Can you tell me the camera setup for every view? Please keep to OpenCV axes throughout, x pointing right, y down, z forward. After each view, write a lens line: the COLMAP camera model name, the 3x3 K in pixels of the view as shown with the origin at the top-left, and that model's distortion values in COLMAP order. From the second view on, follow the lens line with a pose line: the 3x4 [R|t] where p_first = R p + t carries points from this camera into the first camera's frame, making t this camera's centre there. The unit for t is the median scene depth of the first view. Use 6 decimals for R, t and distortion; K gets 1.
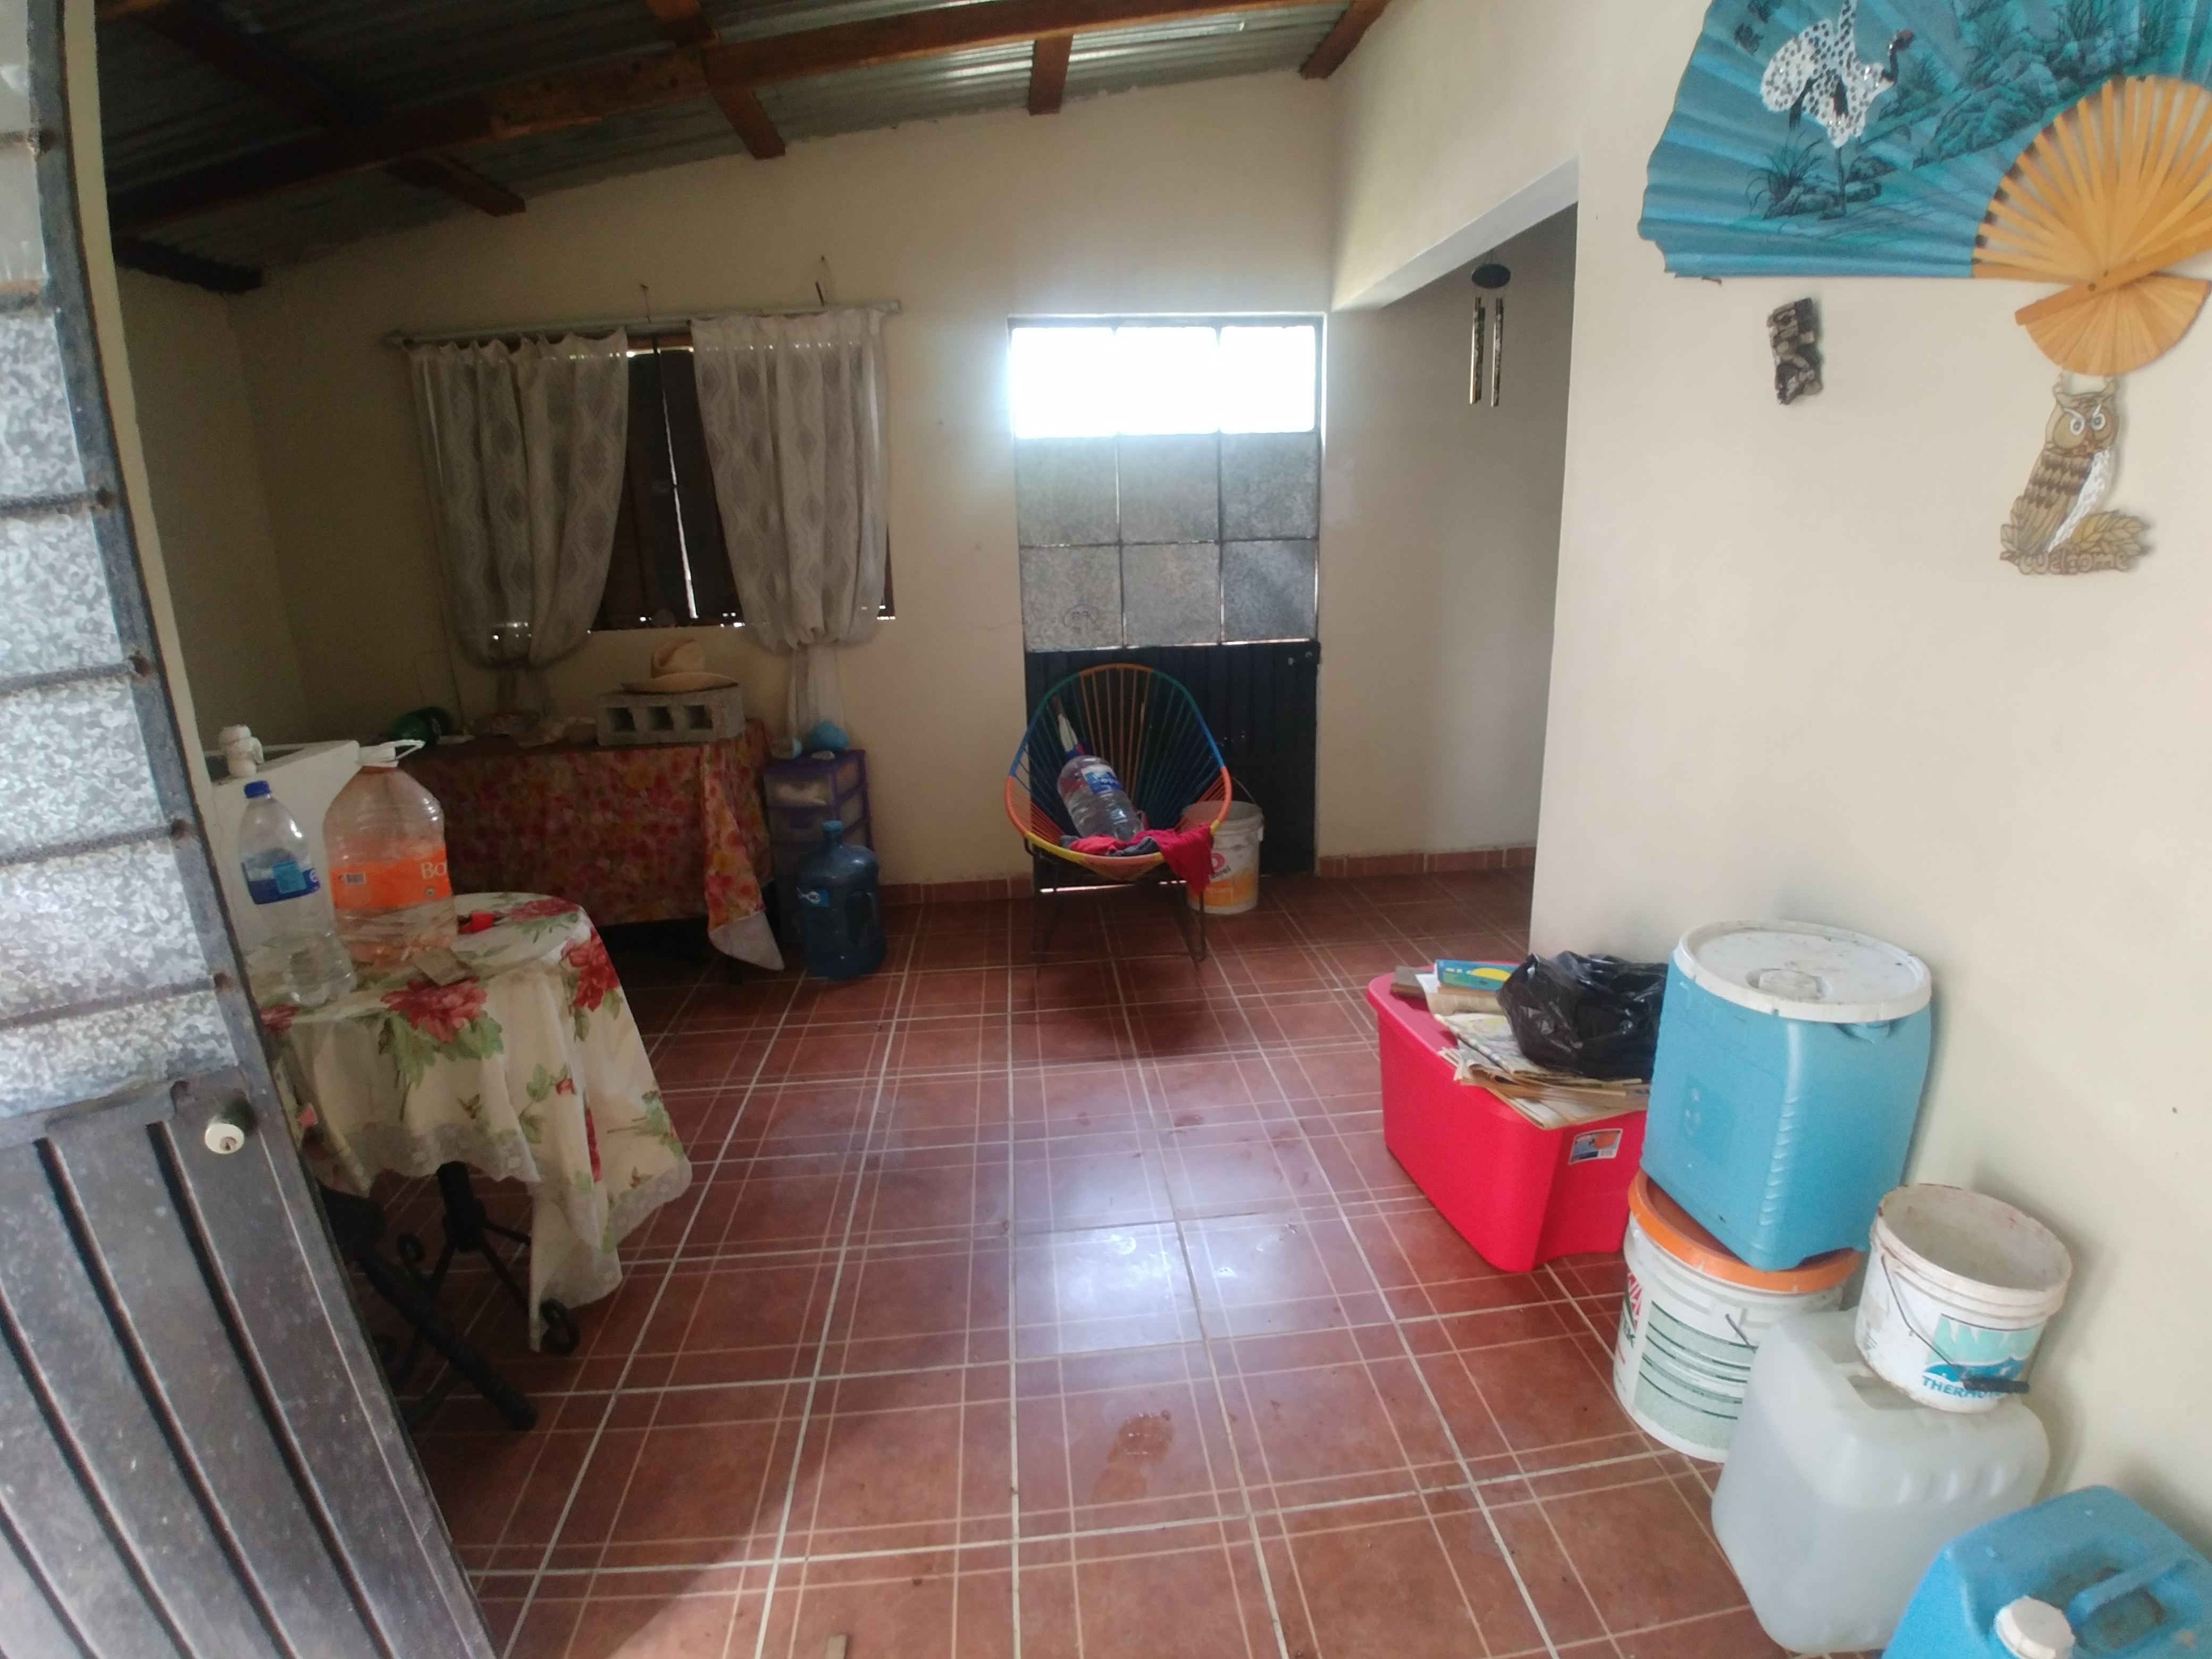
lens RADIAL K [[1120.4, 0, 1106.0], [0, 1120.4, 829.5], [0, 0, 1]] dist [-0.118425, -0.000245]
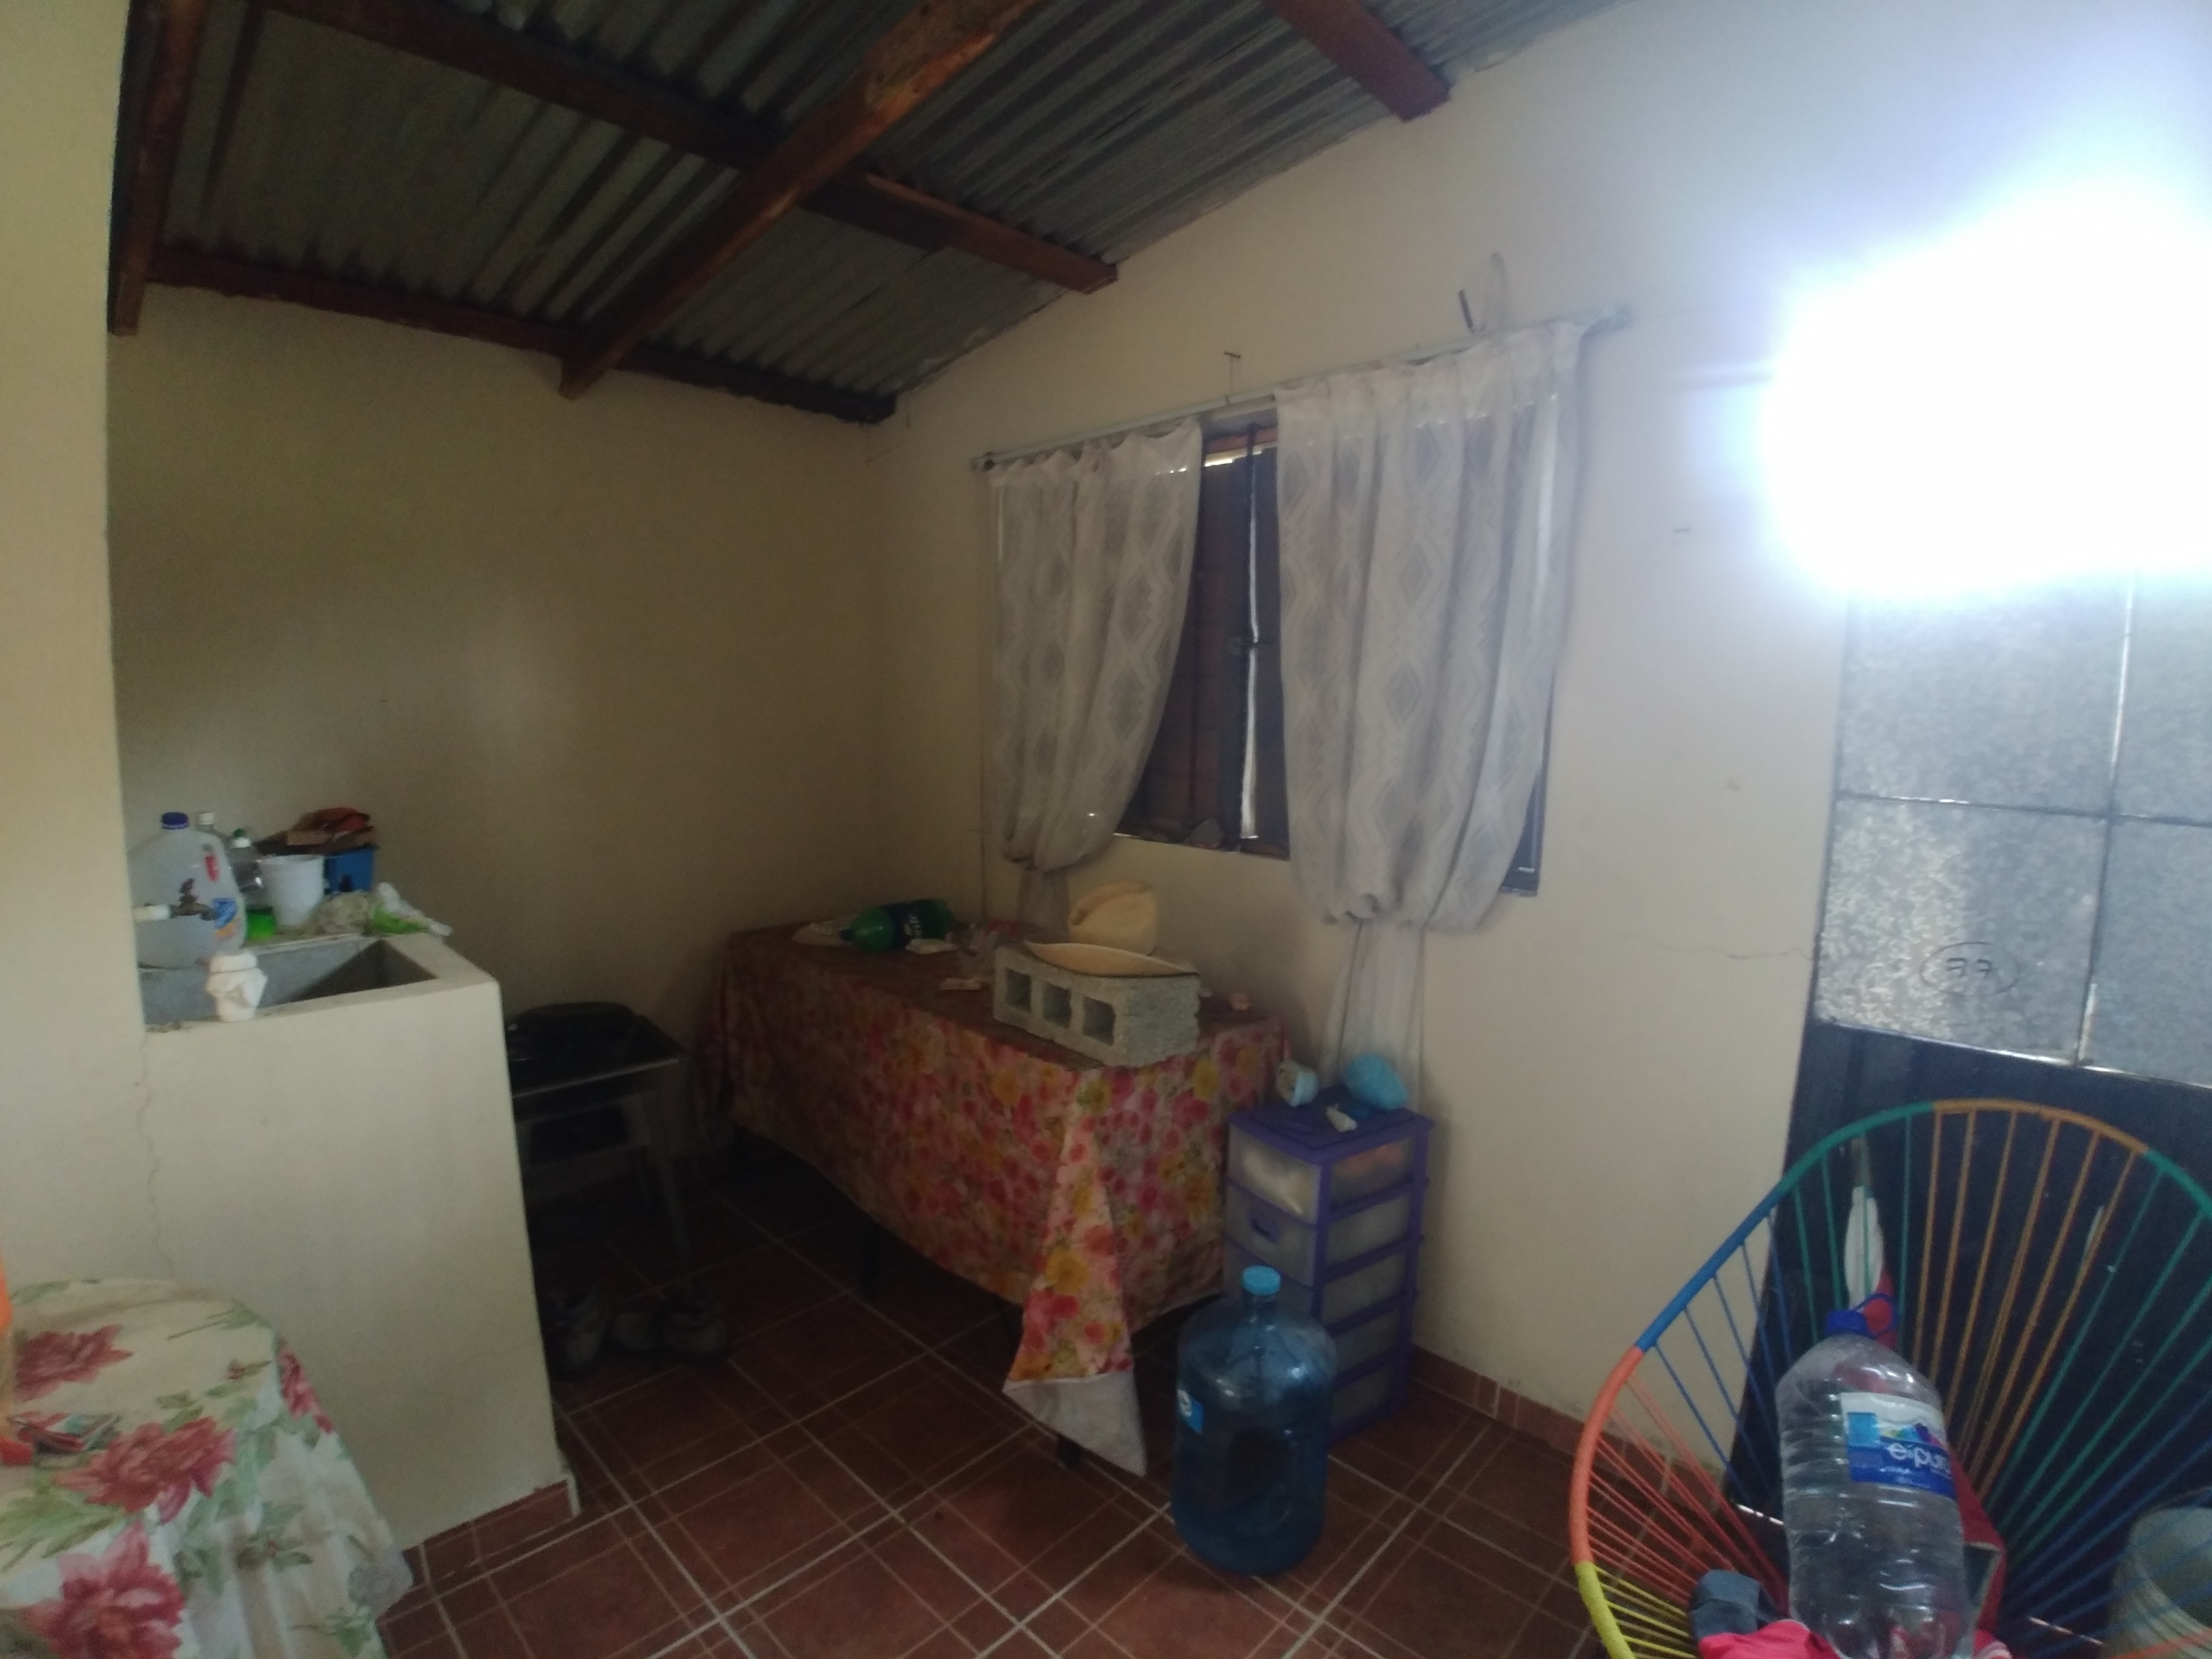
lens RADIAL K [[1012.9, 0, 1106.0], [0, 1012.9, 829.5], [0, 0, 1]] dist [-0.056937, -0.000538]
pose [[0.656833, 0.130027, -0.742741, 0.030873], [-0.227160, 0.973380, -0.030482, -0.174268], [0.719006, 0.188743, 0.668885, 0.564141]]
